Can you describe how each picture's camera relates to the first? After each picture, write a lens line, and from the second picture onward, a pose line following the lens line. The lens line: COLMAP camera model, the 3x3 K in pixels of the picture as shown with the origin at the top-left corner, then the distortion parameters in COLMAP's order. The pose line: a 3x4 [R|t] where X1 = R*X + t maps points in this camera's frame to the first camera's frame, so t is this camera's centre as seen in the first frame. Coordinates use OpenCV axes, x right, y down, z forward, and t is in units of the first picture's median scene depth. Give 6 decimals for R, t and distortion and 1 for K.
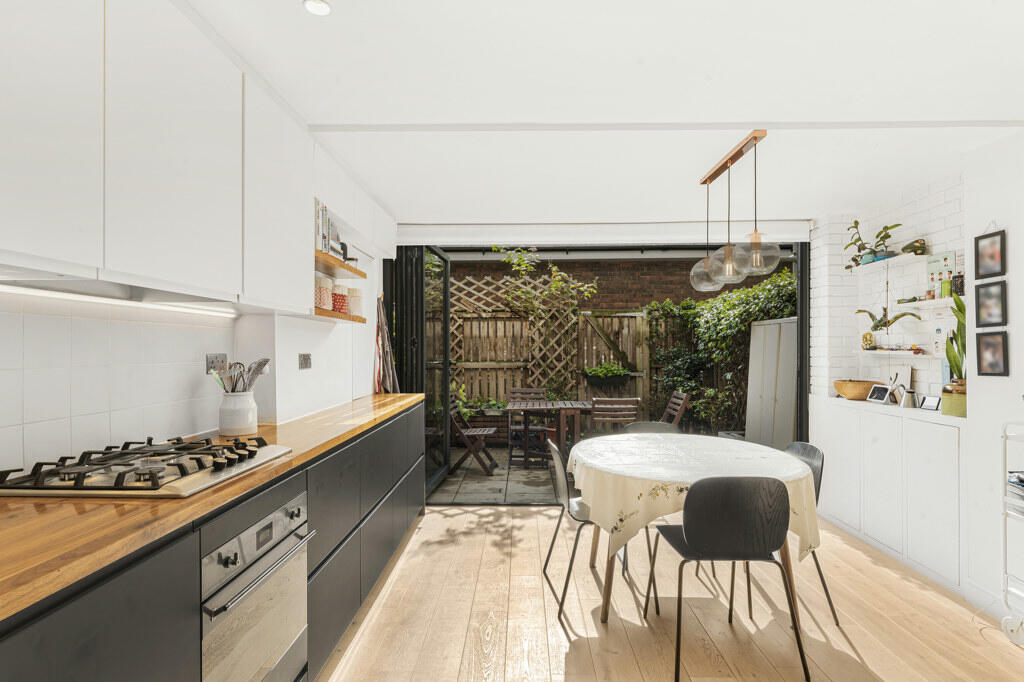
lens RADIAL K [[521.1, 0, 513.1], [0, 521.1, 346.3], [0, 0, 1]] dist [-0.000489, -0.000053]
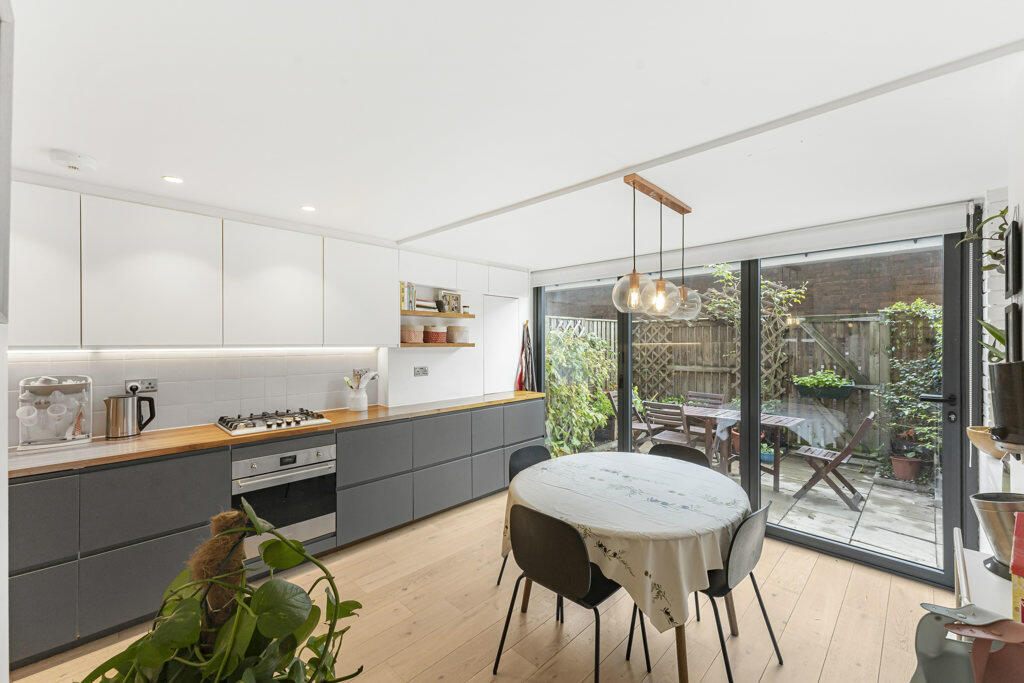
lens RADIAL K [[403.3, 0, 512.7], [0, 403.3, 339.9], [0, 0, 1]] dist [0.000912, 0.000002]
pose [[0.713547, -0.002286, -0.700604, 0.285206], [0.003294, 0.999995, 0.000092, -0.028153], [0.700600, -0.002374, 0.713551, 0.094127]]
